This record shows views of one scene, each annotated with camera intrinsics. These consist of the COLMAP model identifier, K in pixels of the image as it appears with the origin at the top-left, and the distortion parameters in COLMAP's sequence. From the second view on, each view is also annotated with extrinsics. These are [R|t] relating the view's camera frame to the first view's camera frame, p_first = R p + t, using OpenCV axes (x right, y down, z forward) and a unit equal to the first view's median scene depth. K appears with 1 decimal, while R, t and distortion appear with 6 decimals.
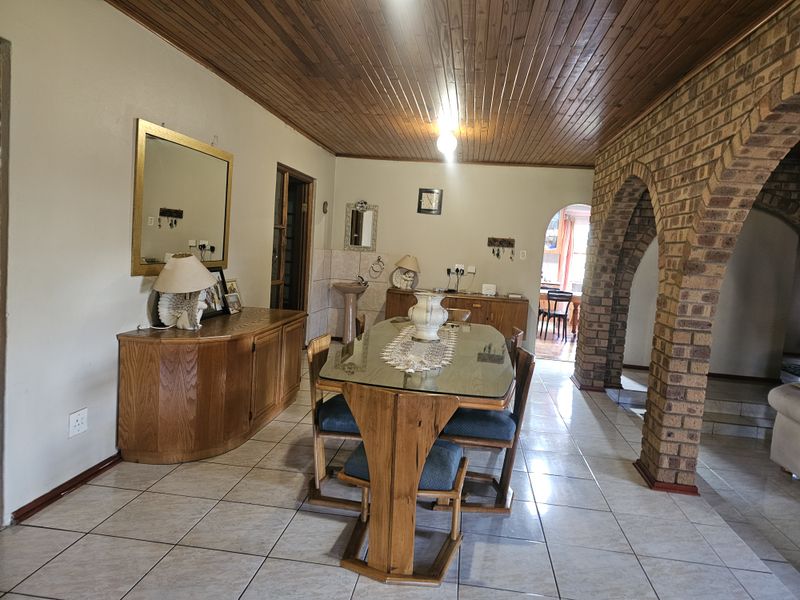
lens RADIAL K [[525.9, 0, 400.0], [0, 525.9, 300.0], [0, 0, 1]] dist [0.000947, -0.000955]
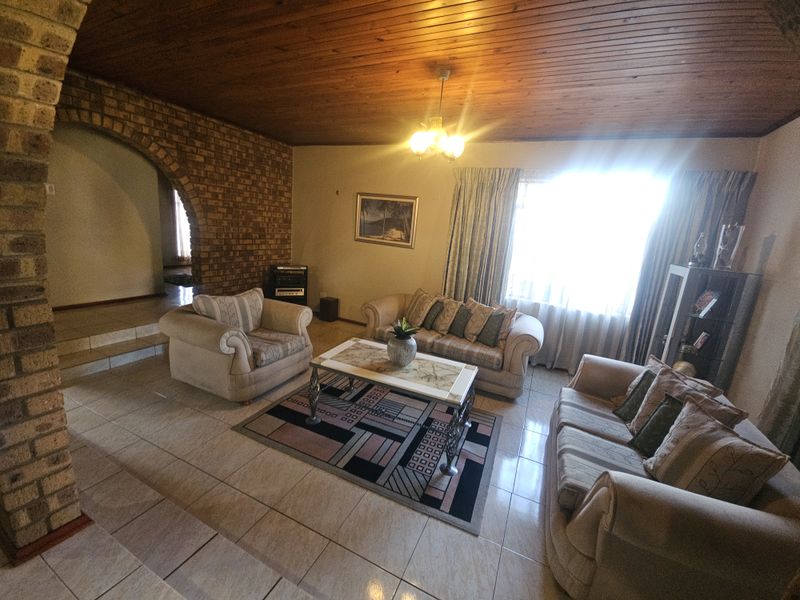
lens RADIAL K [[323.3, 0, 400.0], [0, 323.3, 300.0], [0, 0, 1]] dist [0.041170, -0.025760]
pose [[0.308346, -0.232426, 0.922443, 0.360489], [0.021088, 0.971124, 0.237643, -0.021338], [-0.951041, -0.053824, 0.304343, 0.483453]]
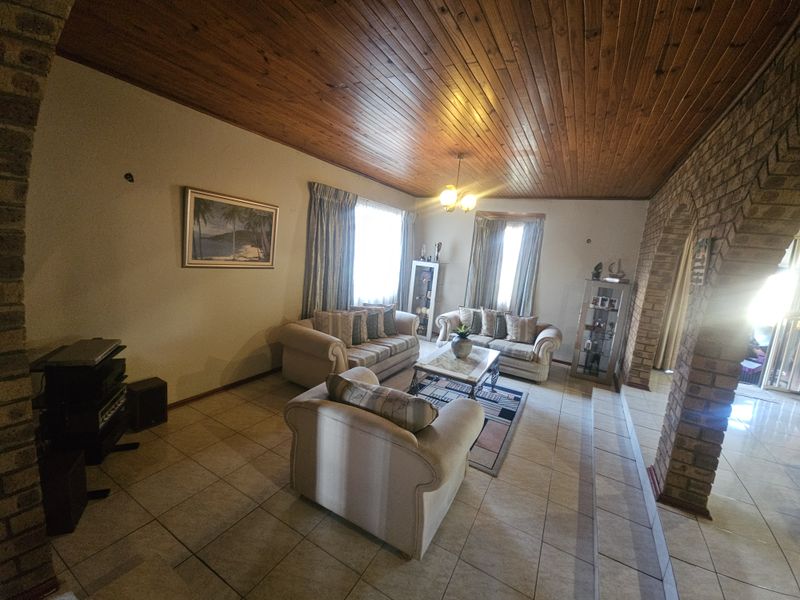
lens RADIAL K [[323.3, 0, 400.0], [0, 323.3, 300.0], [0, 0, 1]] dist [0.041170, -0.025760]
pose [[-0.917608, -0.188823, 0.349772, 0.606960], [-0.097303, 0.959897, 0.262927, -0.077838], [-0.385392, 0.207230, -0.899182, 1.077203]]
